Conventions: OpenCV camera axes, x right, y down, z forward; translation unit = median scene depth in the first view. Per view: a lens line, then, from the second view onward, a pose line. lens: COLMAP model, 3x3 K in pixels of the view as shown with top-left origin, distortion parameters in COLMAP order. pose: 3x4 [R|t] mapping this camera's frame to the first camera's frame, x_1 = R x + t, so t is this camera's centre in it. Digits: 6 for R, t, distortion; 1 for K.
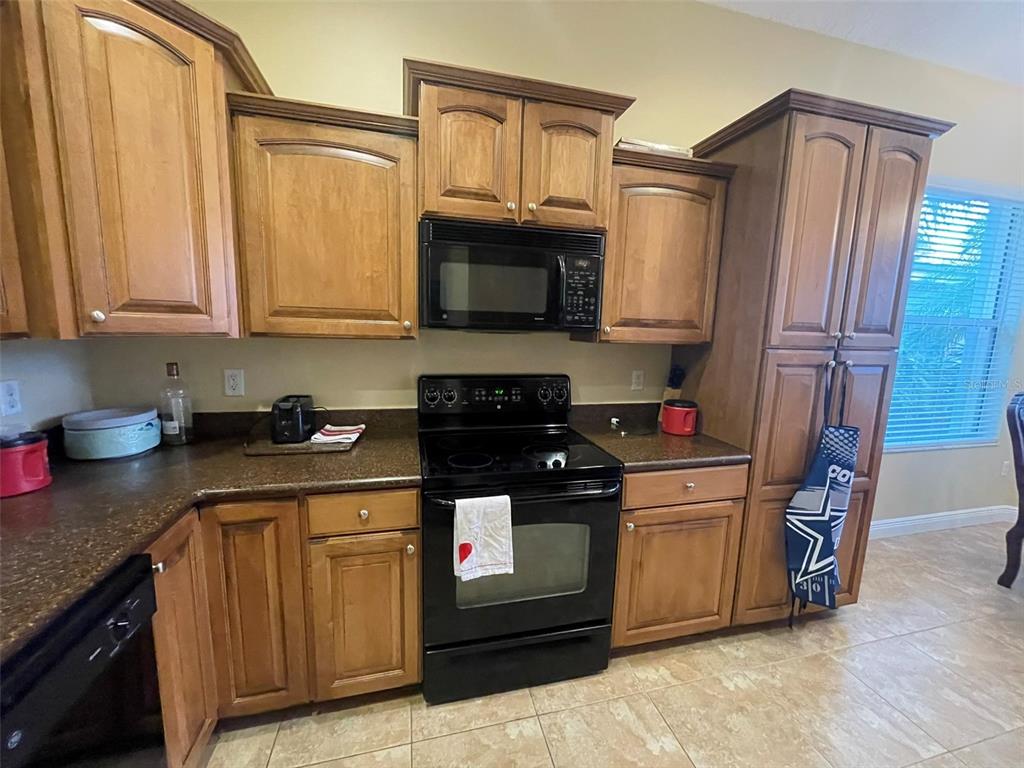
lens RADIAL K [[412.3, 0, 512.0], [0, 412.3, 384.2], [0, 0, 1]] dist [-0.002270, -0.000026]
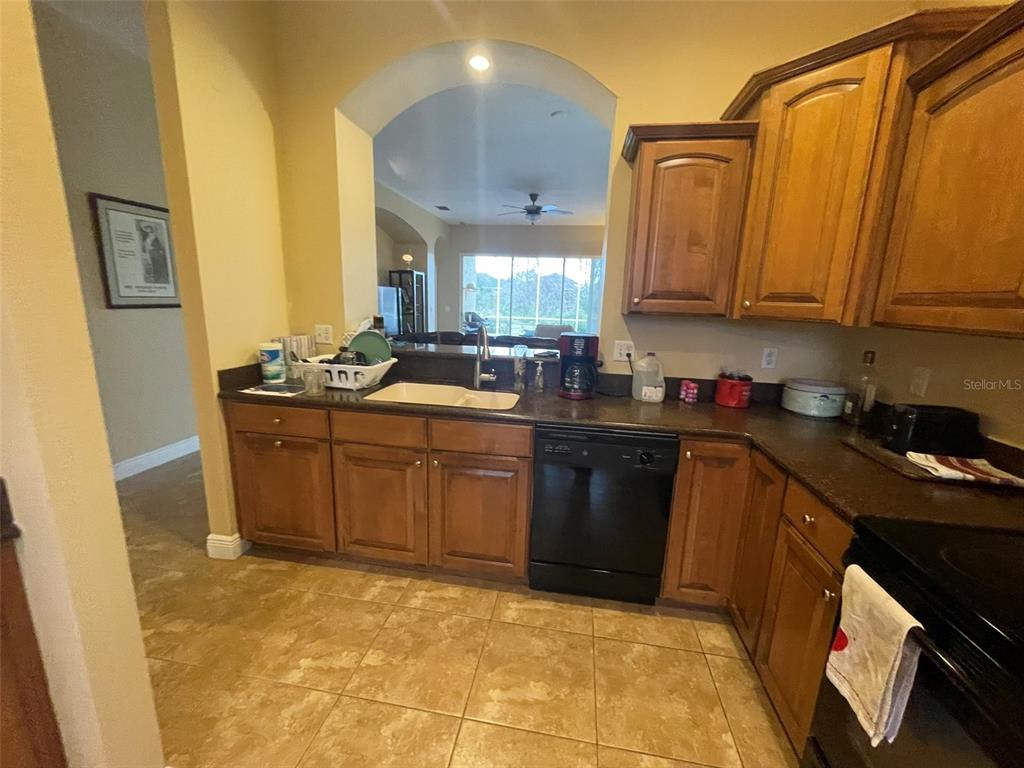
lens RADIAL K [[412.3, 0, 510.4], [0, 412.3, 383.6], [0, 0, 1]] dist [-0.002270, -0.000026]
pose [[-0.398165, 0.143880, -0.905960, 0.633287], [-0.177899, 0.956760, 0.230133, -0.057620], [0.899898, 0.252800, -0.355353, 0.620268]]
